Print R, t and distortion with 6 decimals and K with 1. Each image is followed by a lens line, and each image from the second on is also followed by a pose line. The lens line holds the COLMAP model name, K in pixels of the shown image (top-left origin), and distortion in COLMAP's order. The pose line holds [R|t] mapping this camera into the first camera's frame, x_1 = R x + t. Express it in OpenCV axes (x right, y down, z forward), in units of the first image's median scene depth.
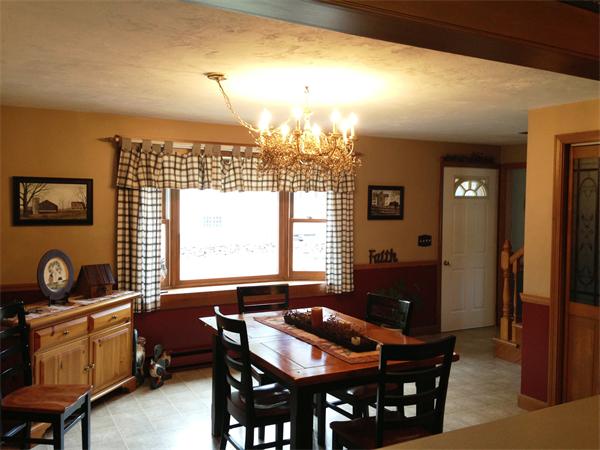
lens RADIAL K [[535.3, 0, 300.0], [0, 535.3, 225.0], [0, 0, 1]] dist [0.004847, 0.000353]
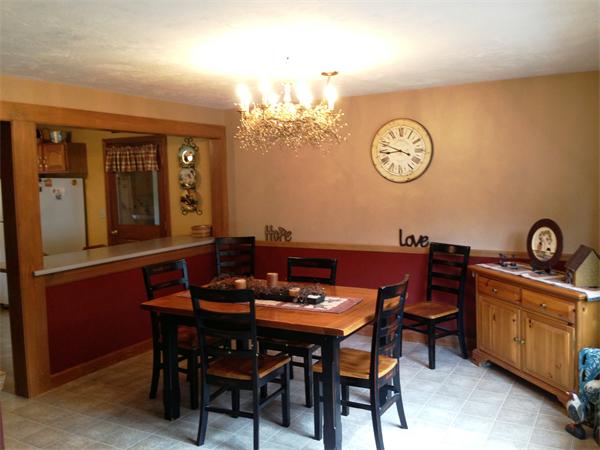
lens RADIAL K [[535.3, 0, 300.0], [0, 535.3, 225.0], [0, 0, 1]] dist [0.004847, 0.000353]
pose [[-0.850401, 0.061727, -0.522502, 0.452282], [0.004578, 0.993925, 0.109968, -0.054197], [0.526116, 0.091125, -0.845517, 1.615540]]
